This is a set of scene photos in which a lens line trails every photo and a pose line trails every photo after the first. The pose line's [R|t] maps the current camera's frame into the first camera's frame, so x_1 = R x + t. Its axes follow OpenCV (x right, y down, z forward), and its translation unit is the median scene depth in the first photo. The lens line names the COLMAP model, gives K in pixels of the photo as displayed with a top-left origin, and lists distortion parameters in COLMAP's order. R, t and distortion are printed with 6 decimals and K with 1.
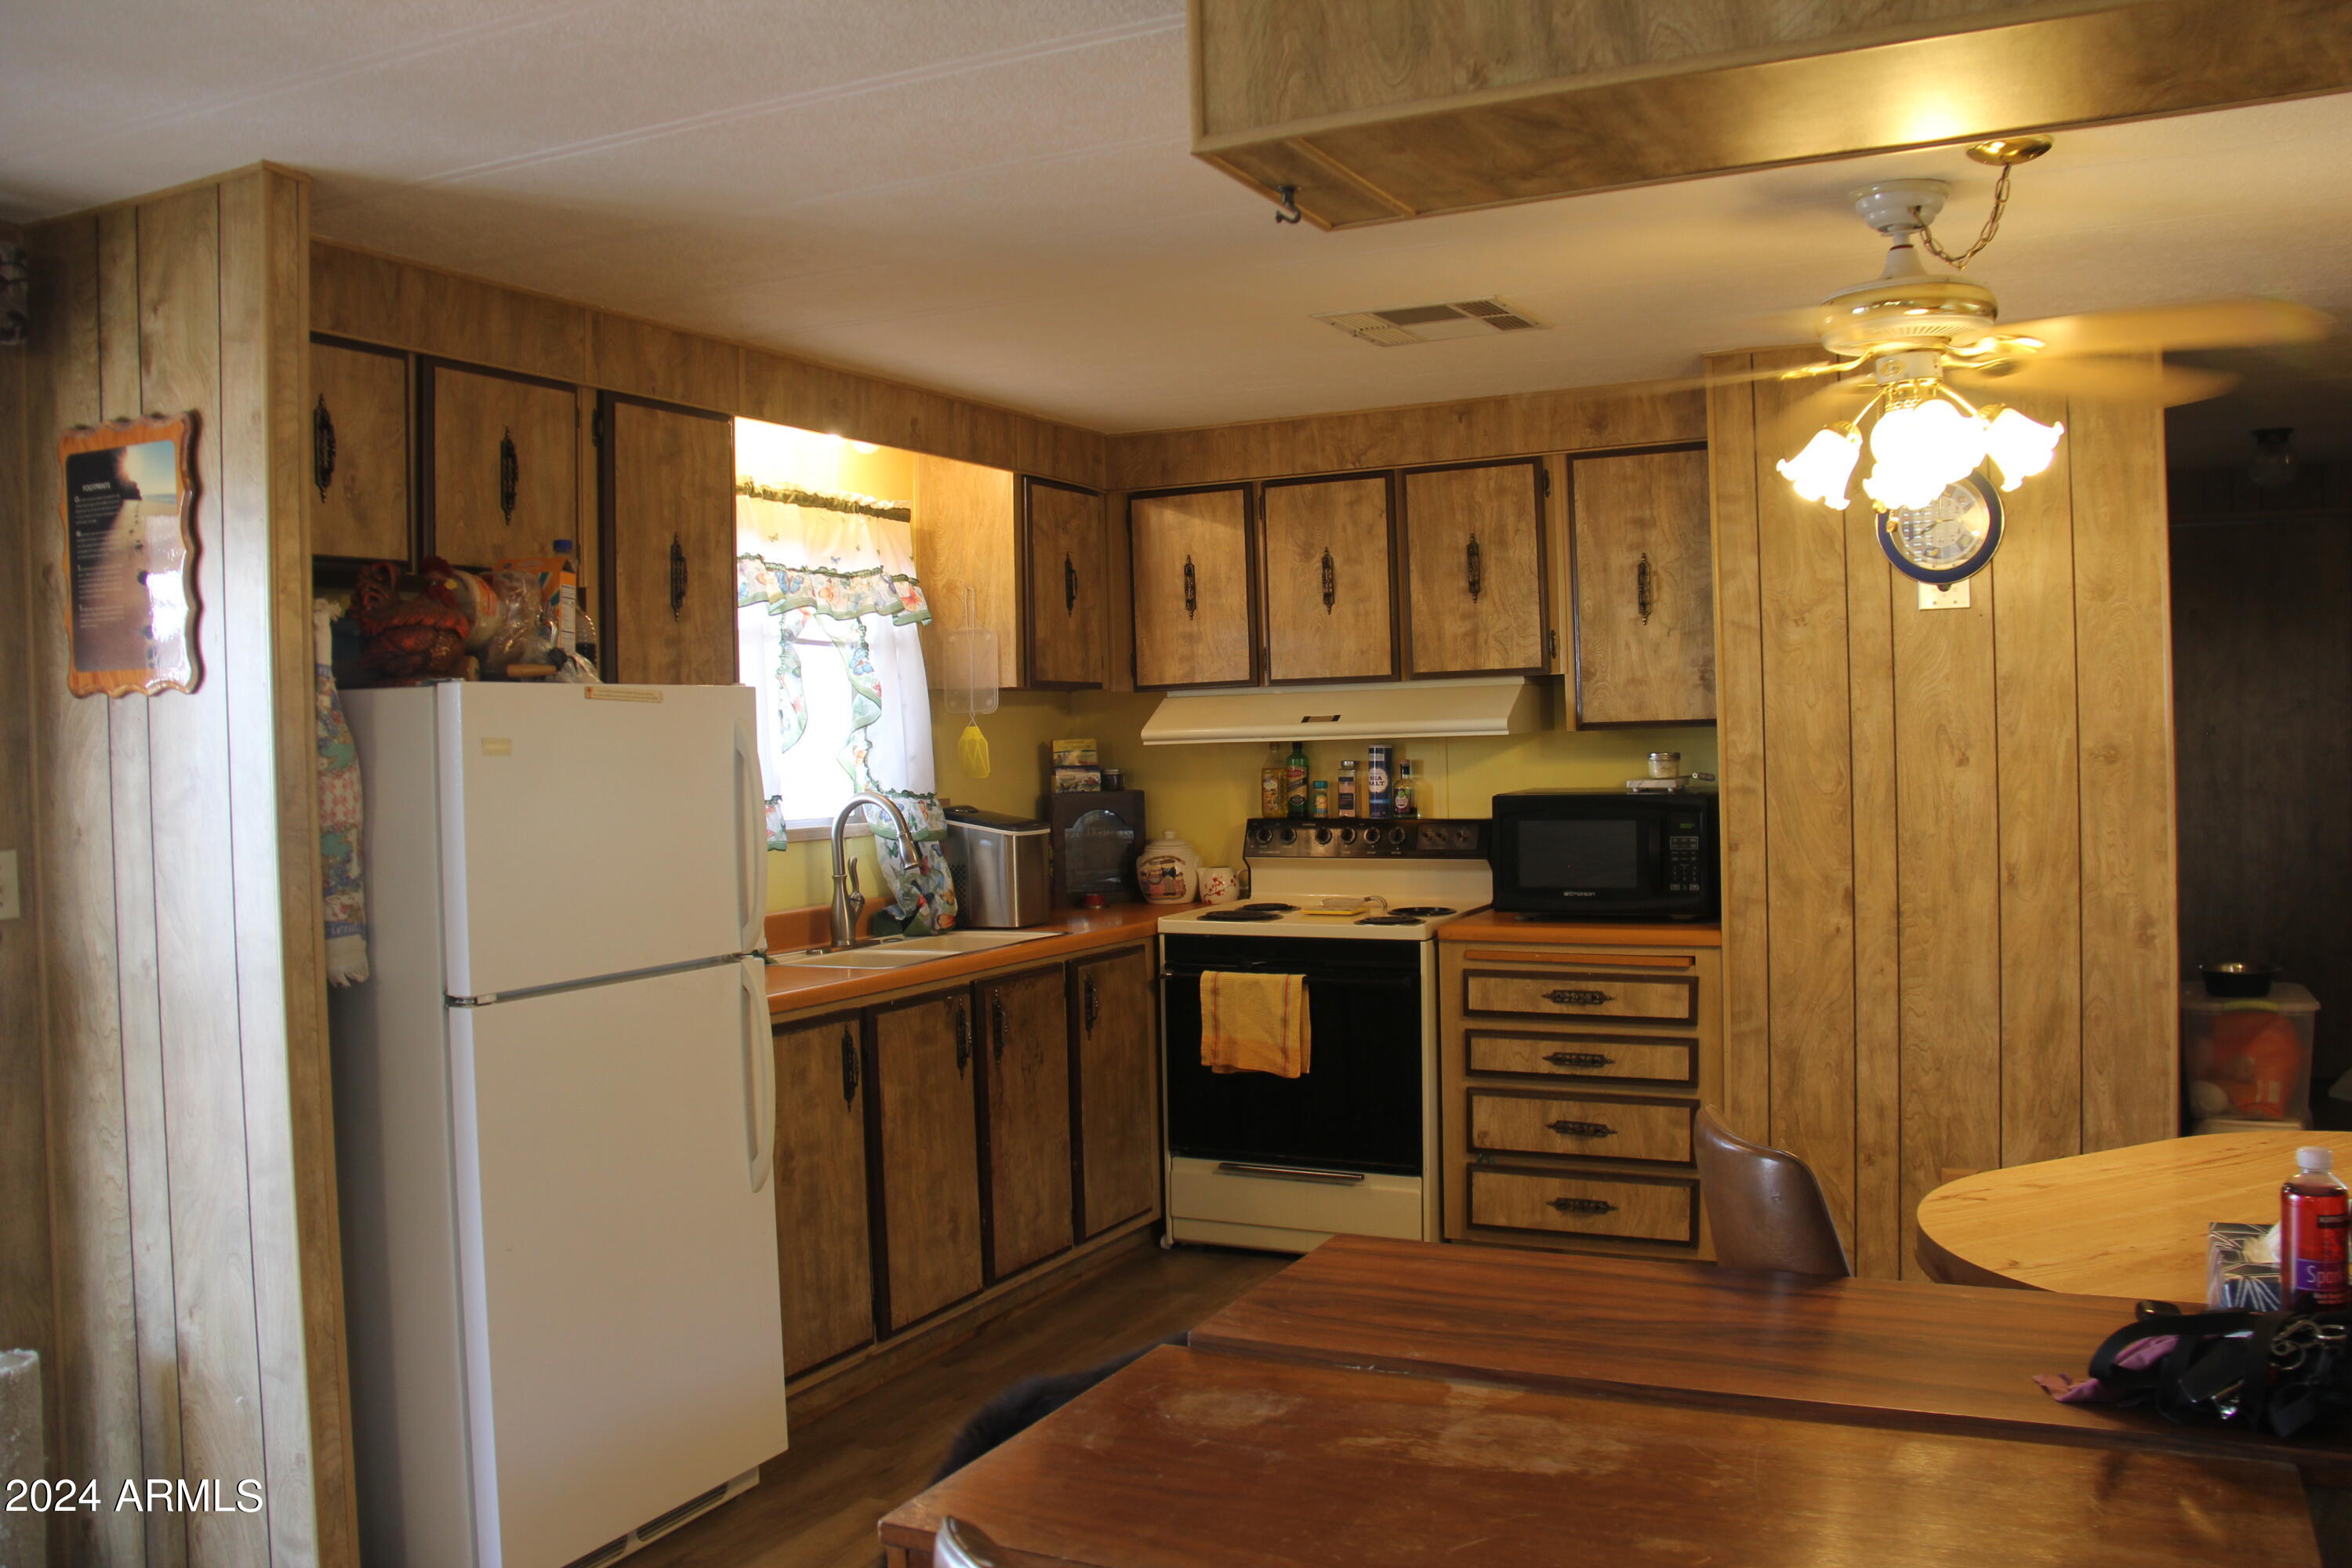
lens RADIAL K [[1882.1, 0, 1186.8], [0, 1882.1, 768.8], [0, 0, 1]] dist [-0.178881, 0.146320]
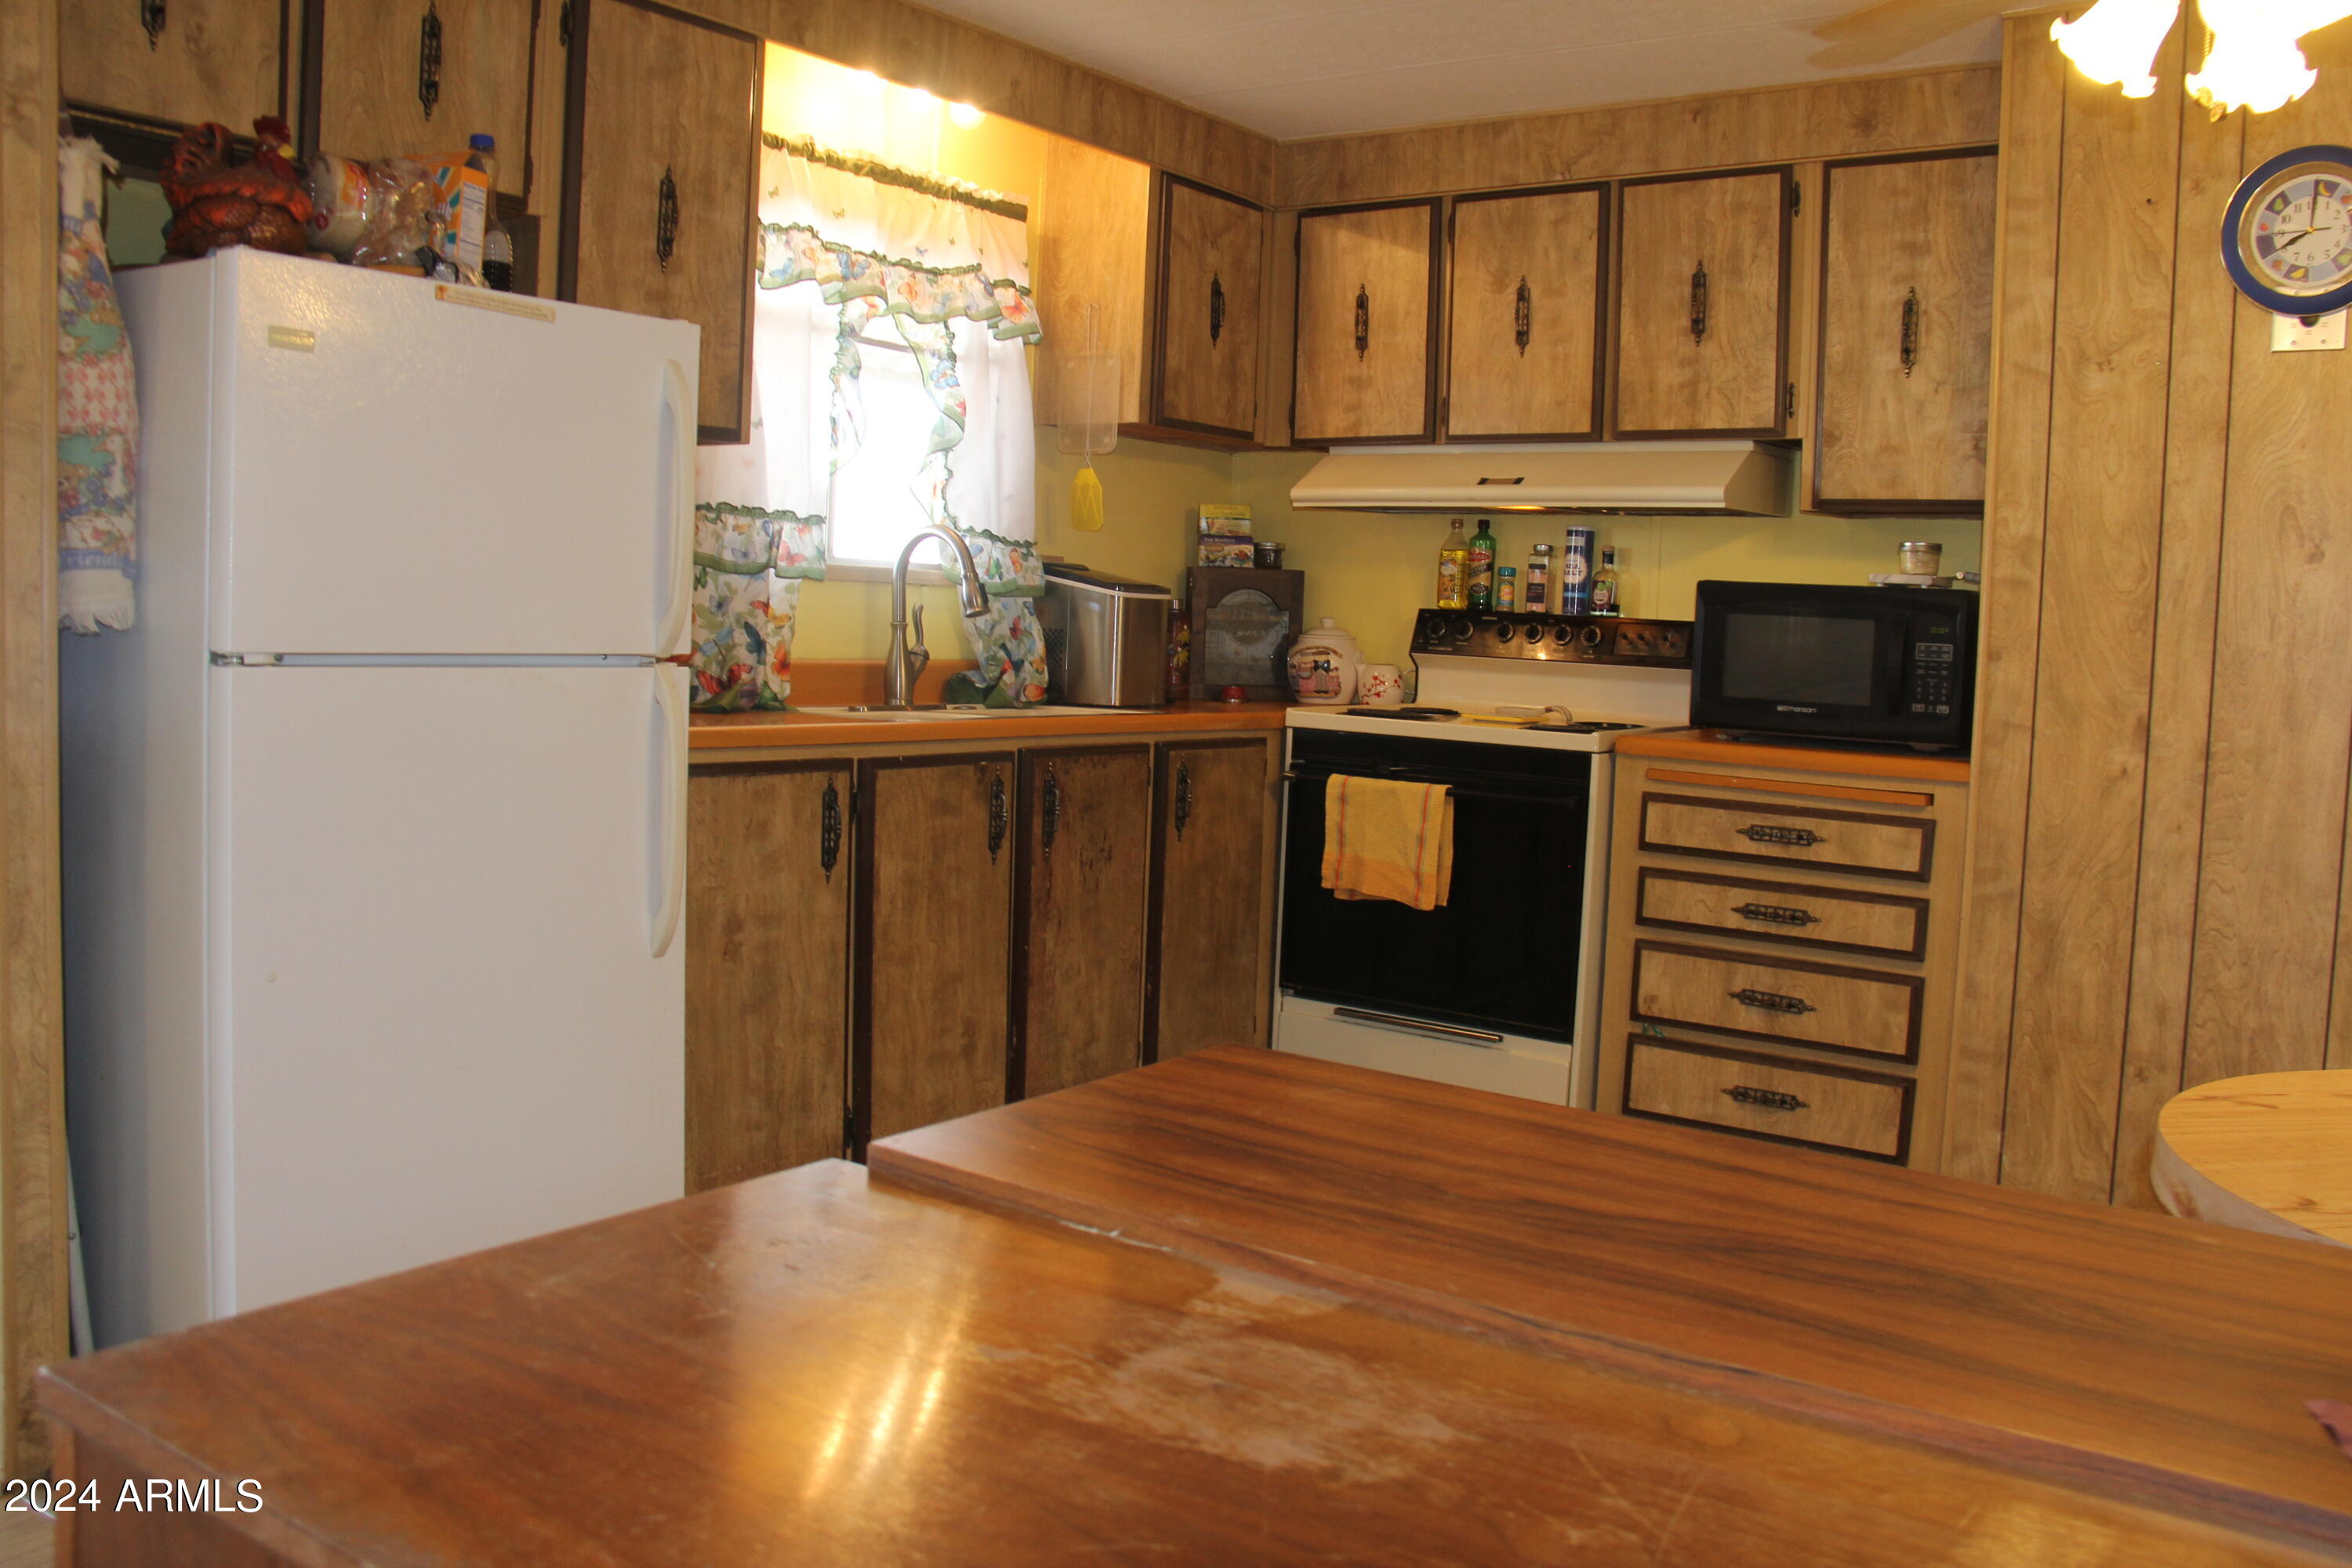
lens RADIAL K [[1910.5, 0, 1209.5], [0, 1910.5, 750.0], [0, 0, 1]] dist [-0.186577, 0.160901]
pose [[0.985814, 0.075637, -0.149836, 0.086712], [-0.067627, 0.996032, 0.057859, 0.055999], [0.153617, -0.046905, 0.987017, 0.174855]]
